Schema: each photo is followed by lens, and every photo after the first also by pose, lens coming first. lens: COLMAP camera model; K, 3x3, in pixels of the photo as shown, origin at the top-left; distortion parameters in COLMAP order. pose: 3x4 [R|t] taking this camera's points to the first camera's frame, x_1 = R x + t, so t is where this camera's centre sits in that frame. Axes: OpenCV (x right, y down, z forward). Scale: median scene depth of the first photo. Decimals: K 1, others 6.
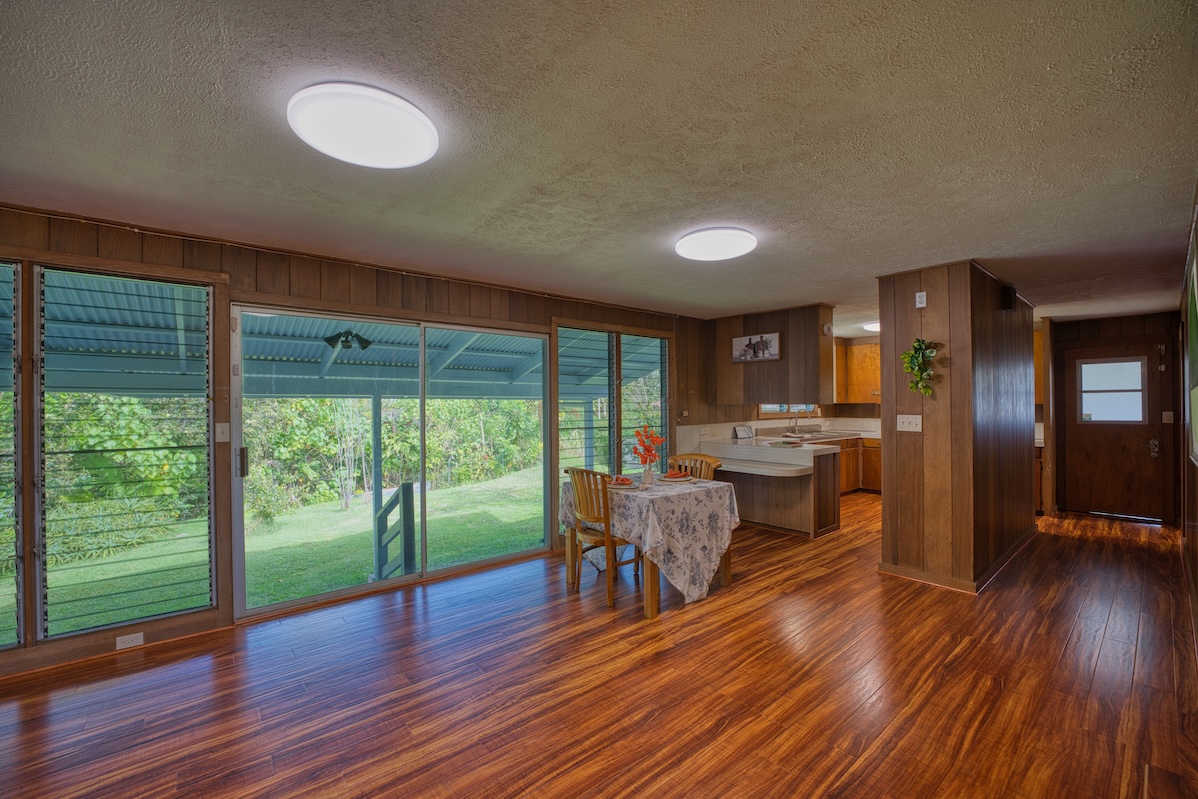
lens RADIAL K [[486.8, 0, 594.4], [0, 486.8, 403.0], [0, 0, 1]] dist [-0.024016, -0.000248]
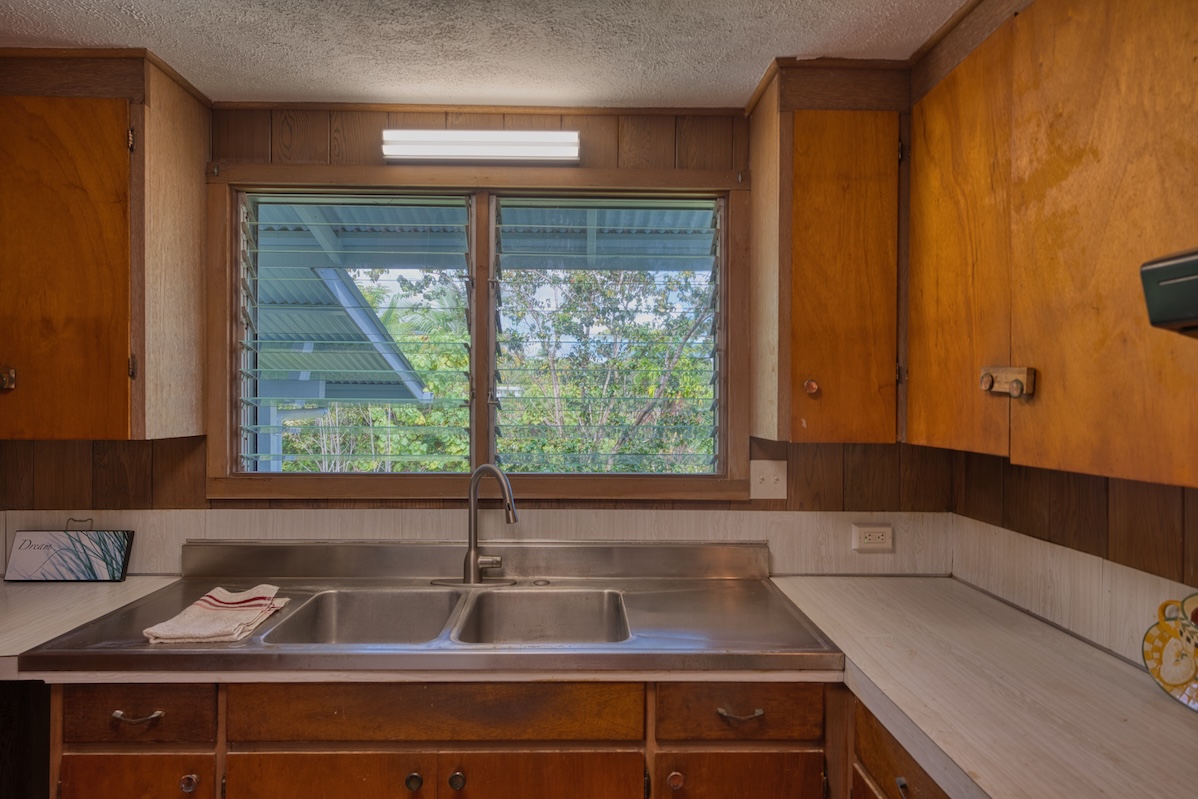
lens RADIAL K [[660.7, 0, 587.7], [0, 660.7, 403.2], [0, 0, 1]] dist [0.000182, 0.000648]
pose [[0.784636, 0.014111, -0.619795, 1.220401], [-0.006757, 0.999876, 0.014210, -0.034490], [0.619919, -0.006962, 0.784635, 1.574610]]
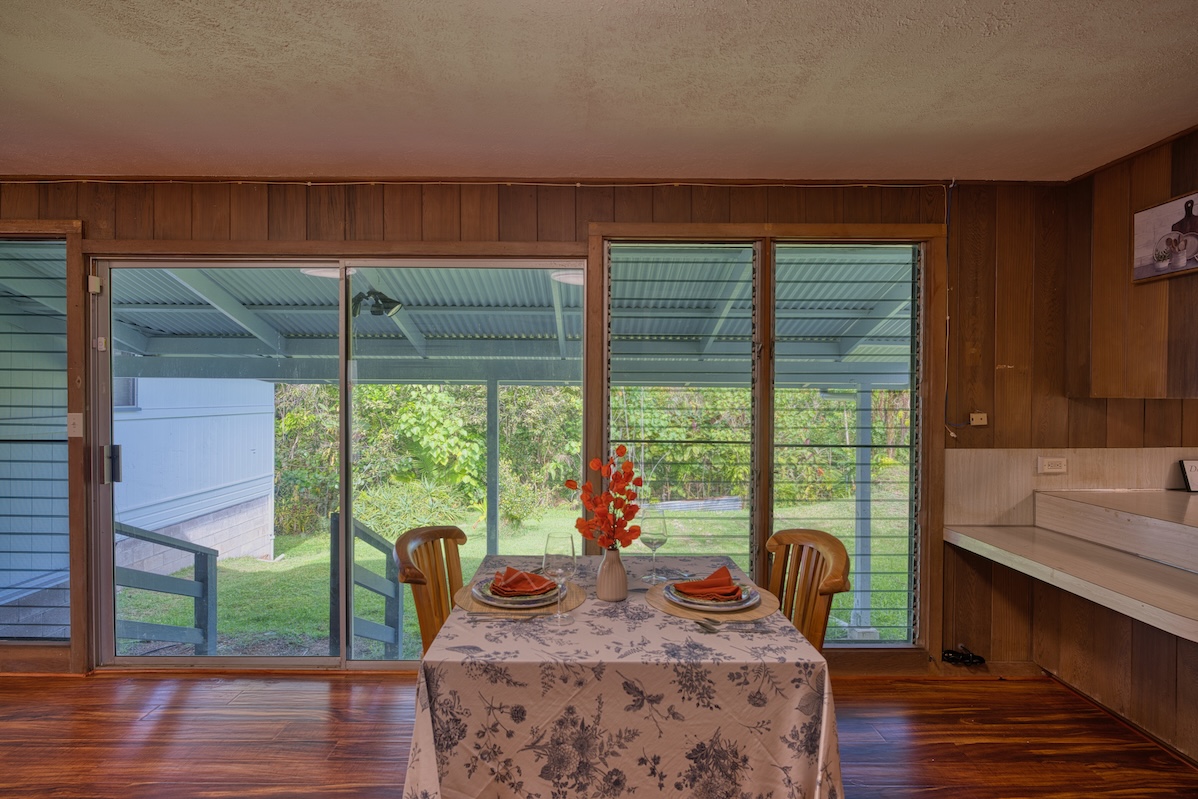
lens RADIAL K [[607.5, 0, 595.8], [0, 607.5, 406.2], [0, 0, 1]] dist [-0.003591, -0.000138]
pose [[0.774861, 0.019875, -0.631819, 0.402187], [-0.006805, 0.999710, 0.023103, 0.001637], [0.632095, -0.013602, 0.774771, 0.616902]]
